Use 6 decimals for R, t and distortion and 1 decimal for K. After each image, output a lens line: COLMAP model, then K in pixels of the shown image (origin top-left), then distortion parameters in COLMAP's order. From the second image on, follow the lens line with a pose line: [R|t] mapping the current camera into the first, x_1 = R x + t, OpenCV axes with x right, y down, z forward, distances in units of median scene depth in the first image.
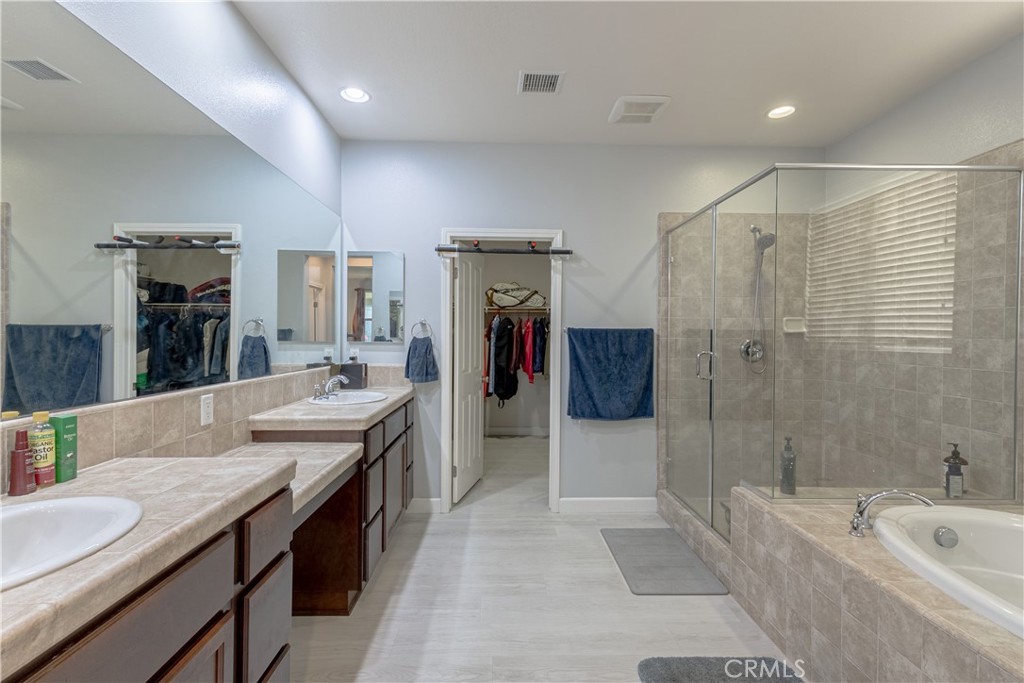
lens RADIAL K [[477.1, 0, 509.5], [0, 477.1, 326.8], [0, 0, 1]] dist [0.012528, 0.000666]
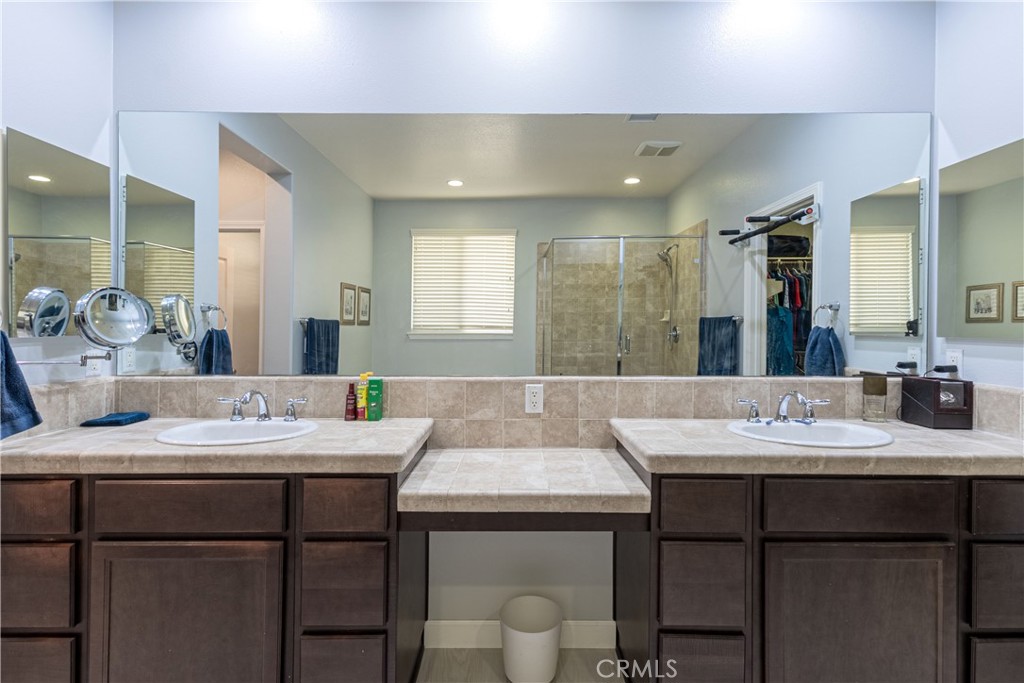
lens RADIAL K [[487.0, 0, 514.3], [0, 487.0, 312.5], [0, 0, 1]] dist [0.005309, 0.000454]
pose [[-0.033379, -0.031222, -0.998955, 0.235899], [0.021276, 0.999263, -0.031943, 0.010837], [0.999216, -0.022320, -0.032690, 0.551862]]
